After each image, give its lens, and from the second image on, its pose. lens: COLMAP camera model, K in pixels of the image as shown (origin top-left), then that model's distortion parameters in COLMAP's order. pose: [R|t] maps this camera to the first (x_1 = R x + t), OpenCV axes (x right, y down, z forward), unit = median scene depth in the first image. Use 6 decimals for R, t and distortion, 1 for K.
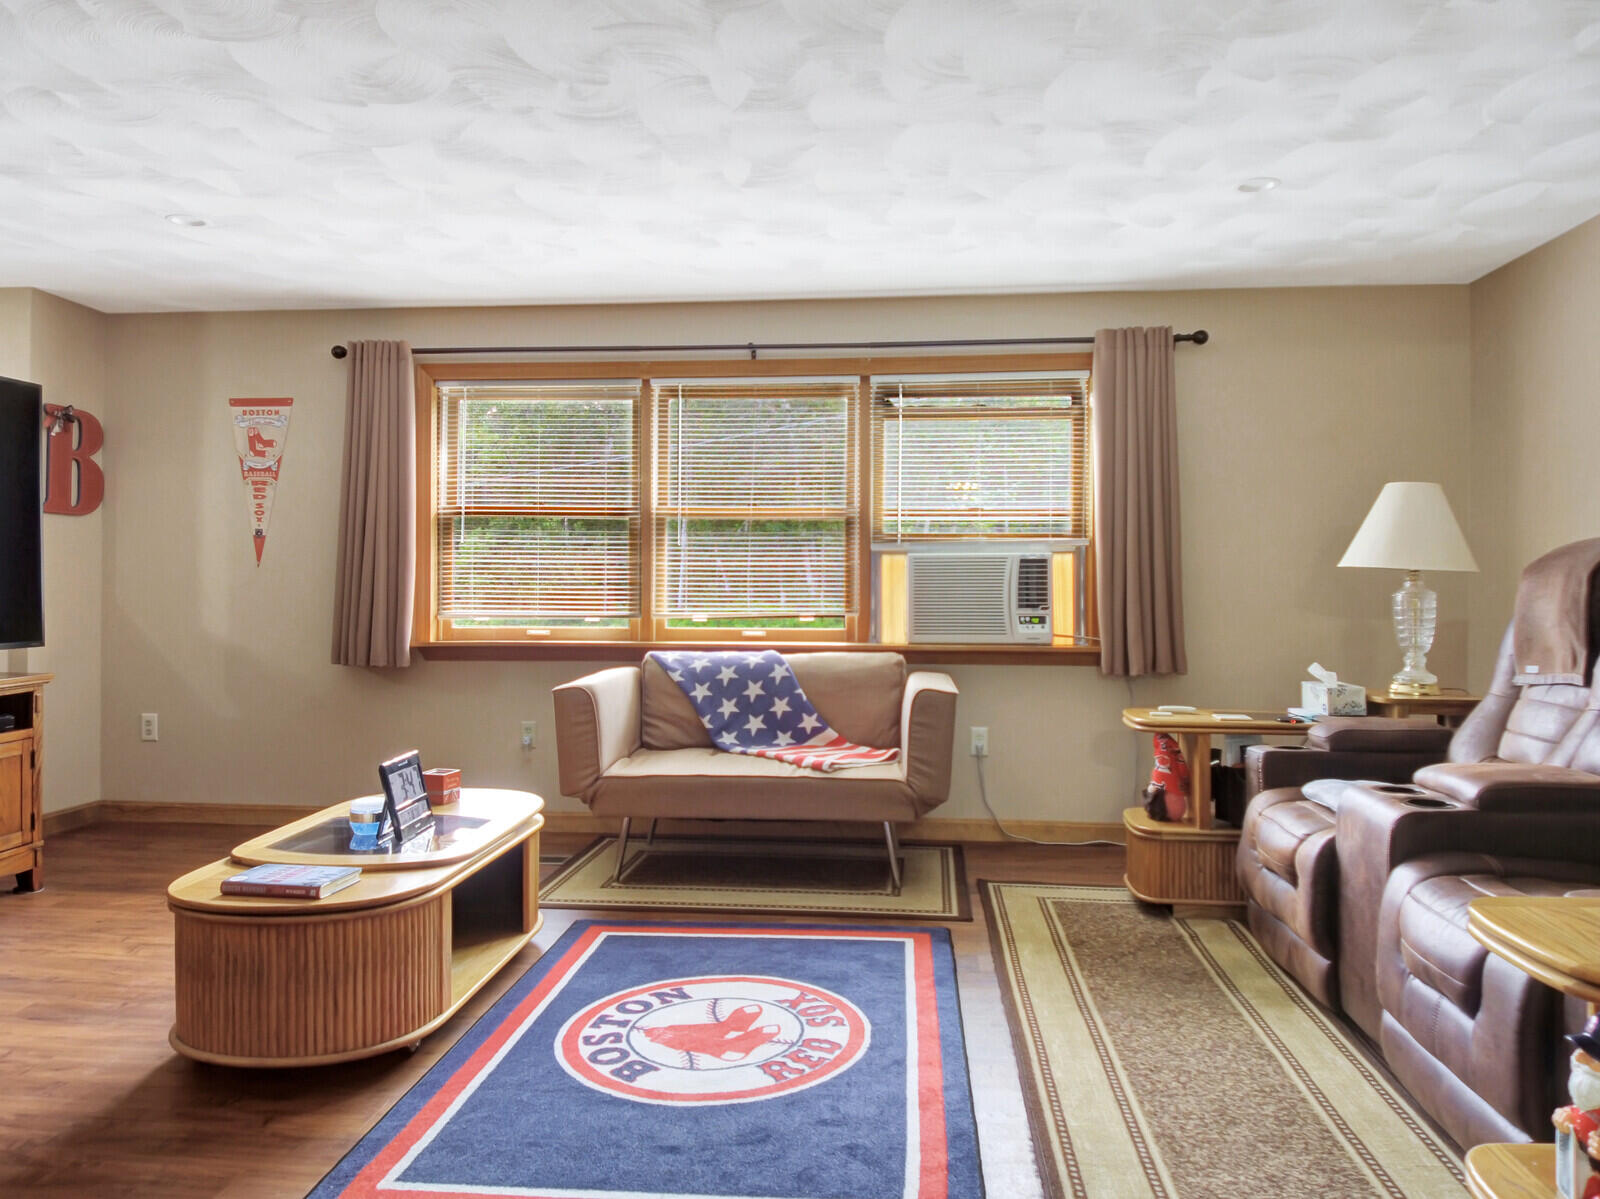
lens RADIAL K [[1116.0, 0, 798.7], [0, 1116.0, 589.0], [0, 0, 1]] dist [0.002813, -0.005154]
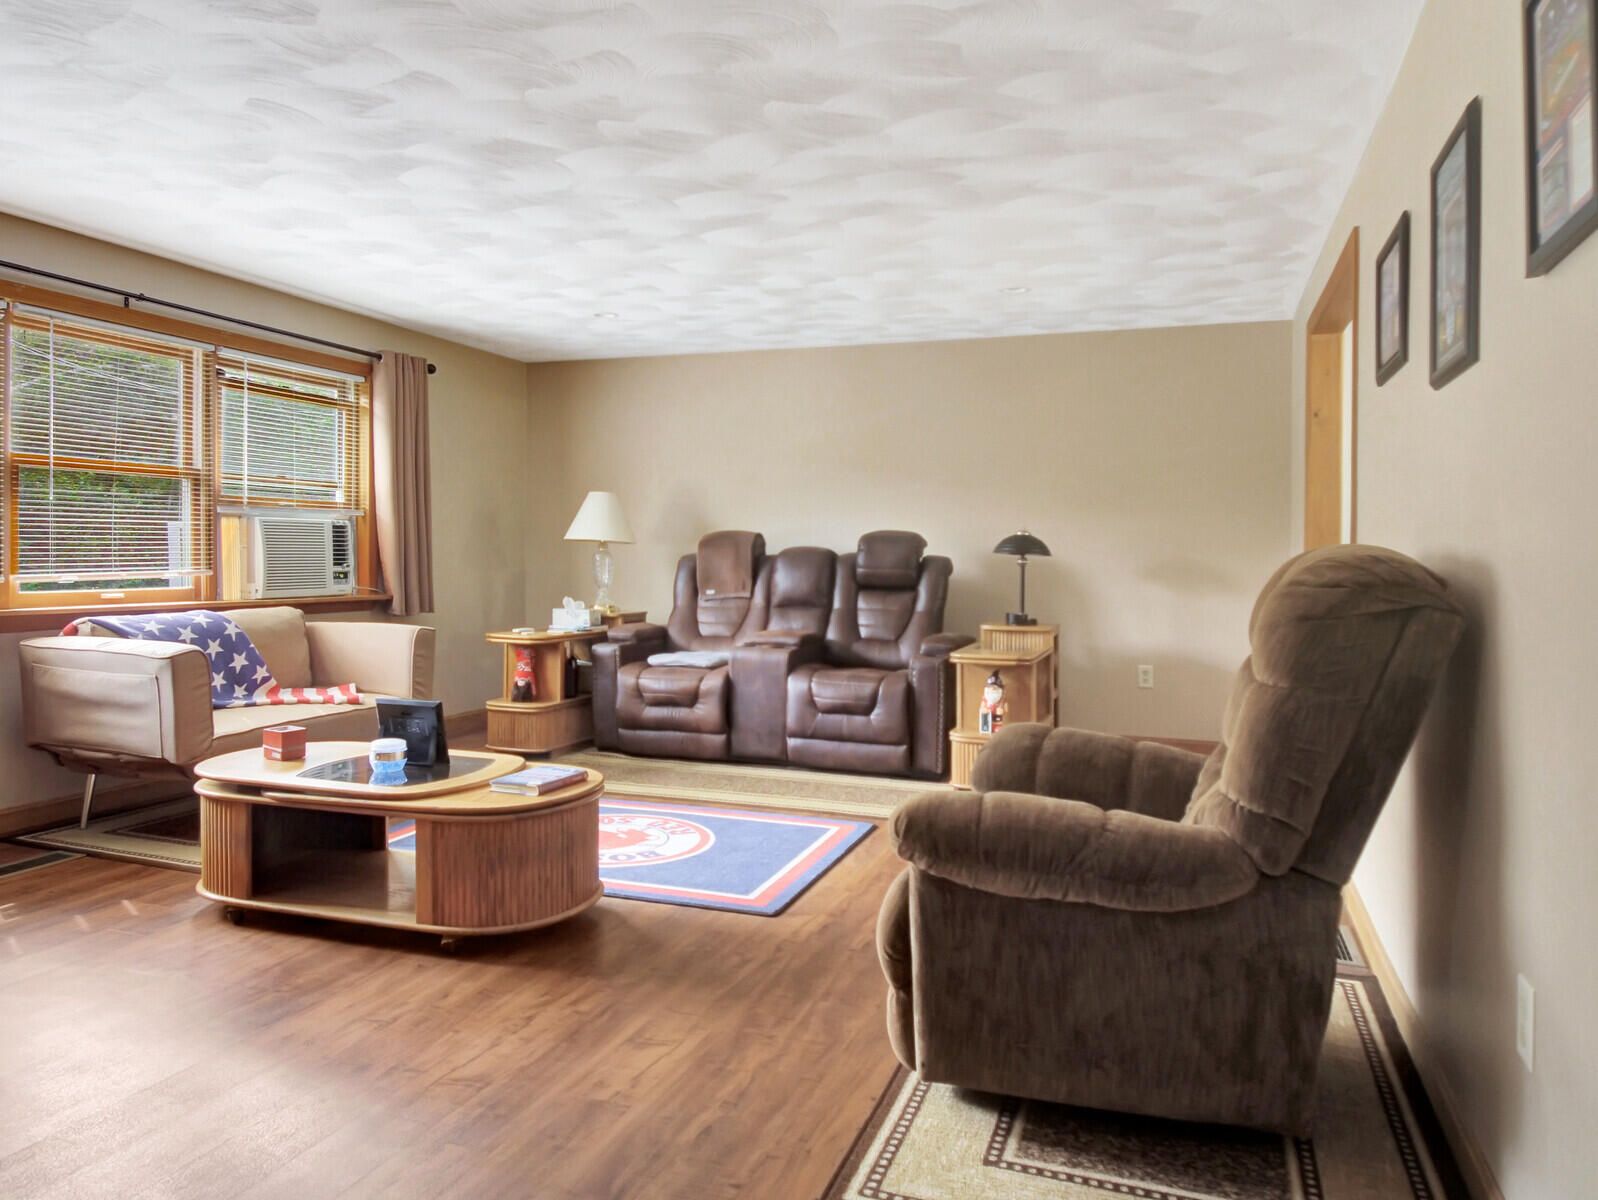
lens RADIAL K [[1155.8, 0, 799.0], [0, 1155.8, 600.0], [0, 0, 1]] dist [-0.001845, -0.004348]
pose [[0.224106, -0.041420, 0.973684, -0.961562], [-0.011325, 0.998918, 0.045099, -0.008310], [-0.974499, -0.021134, 0.223394, 0.237581]]
